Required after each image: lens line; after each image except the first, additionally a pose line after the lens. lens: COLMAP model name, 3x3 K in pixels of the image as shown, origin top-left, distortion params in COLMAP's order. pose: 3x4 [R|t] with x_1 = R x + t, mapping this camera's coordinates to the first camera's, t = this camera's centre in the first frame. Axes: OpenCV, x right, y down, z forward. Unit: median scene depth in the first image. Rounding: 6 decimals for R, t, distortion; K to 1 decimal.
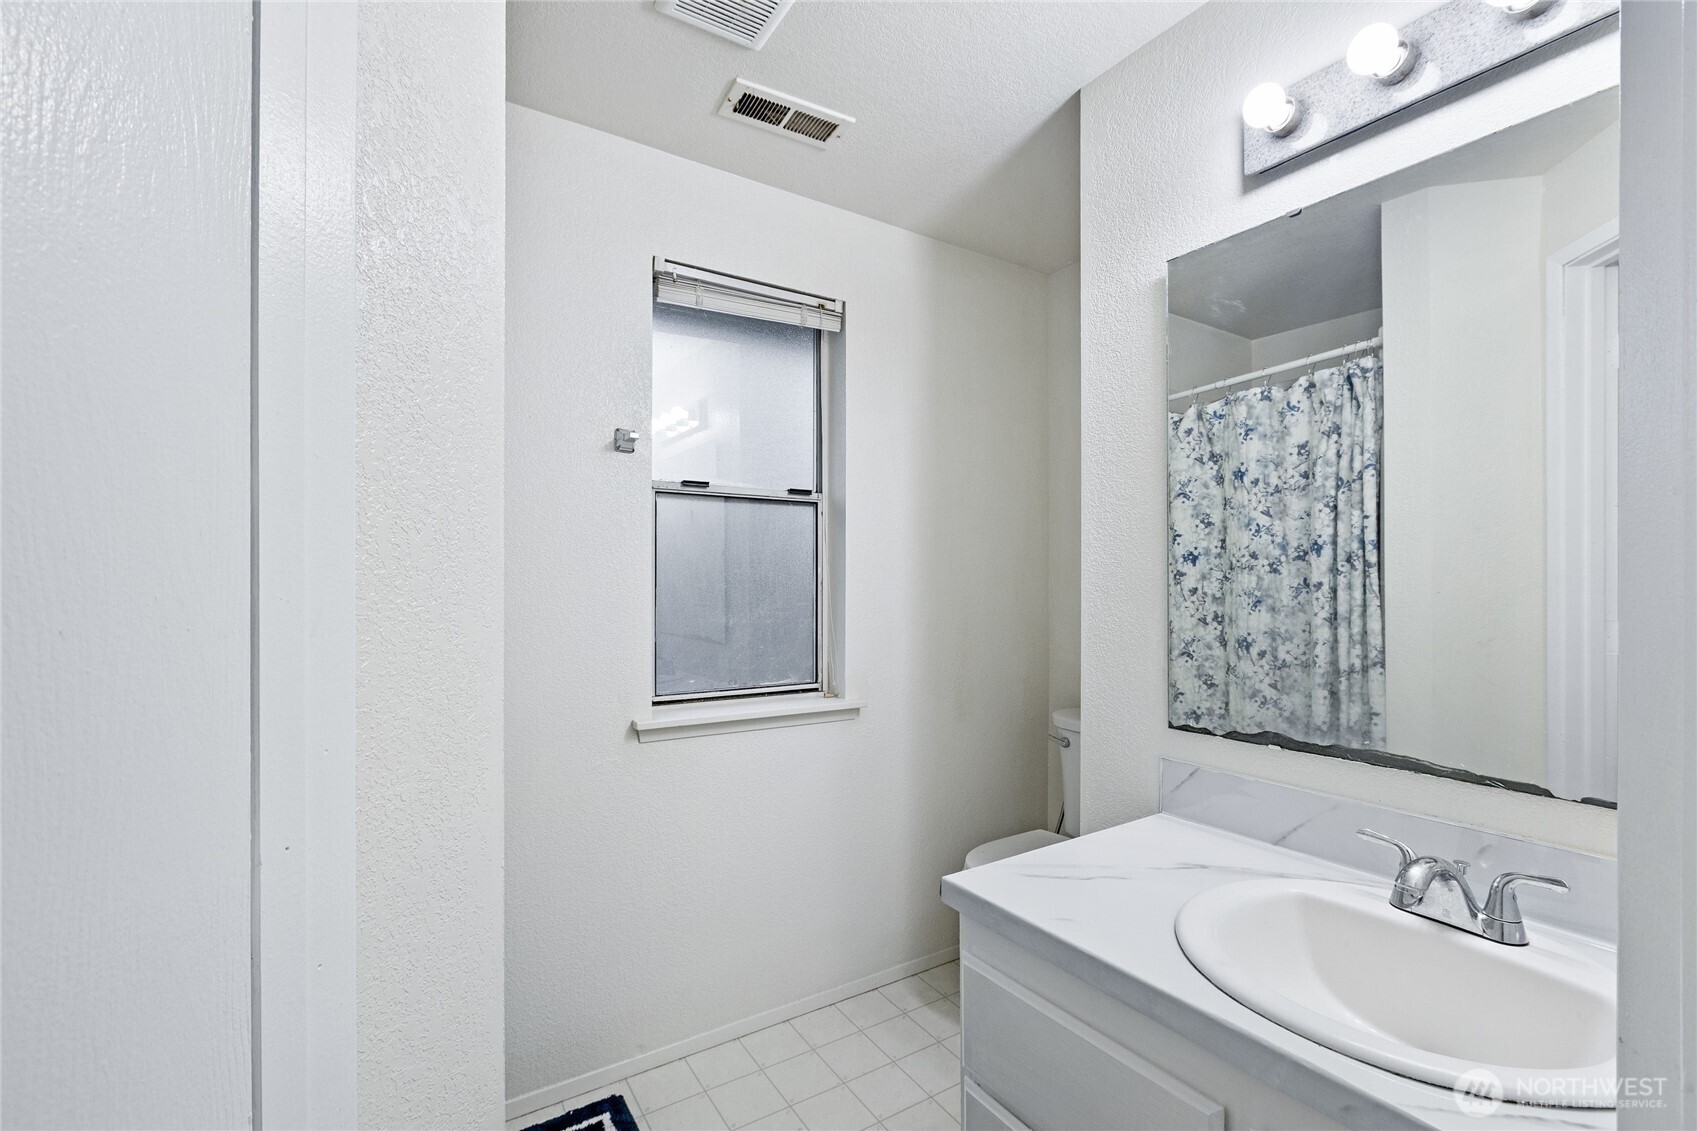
lens RADIAL K [[749.5, 0, 845.2], [0, 749.5, 583.3], [0, 0, 1]] dist [-0.002831, -0.000876]
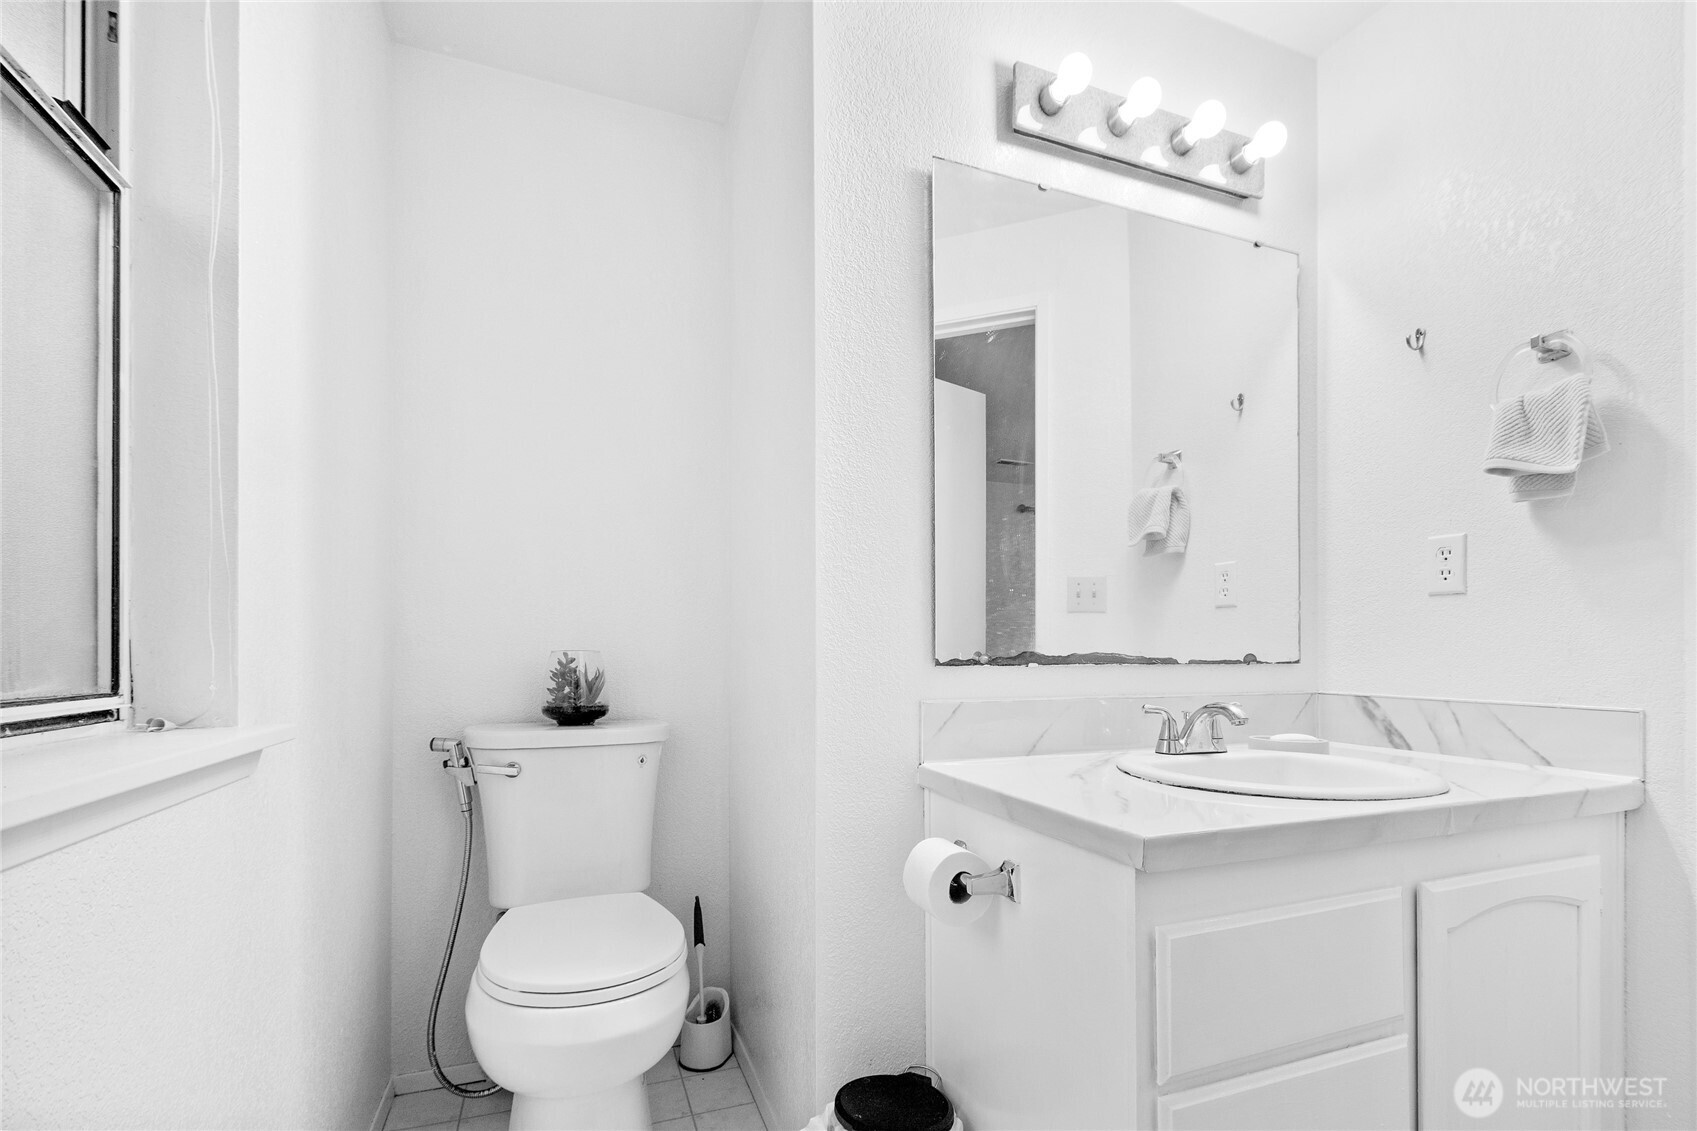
lens RADIAL K [[766.8, 0, 858.9], [0, 766.8, 643.8], [0, 0, 1]] dist [0.002478, 0.000030]
pose [[0.200445, 0.009415, 0.979660, -0.541776], [0.002892, 0.999944, -0.010202, 0.188573], [-0.979701, 0.004878, 0.200406, 0.970361]]
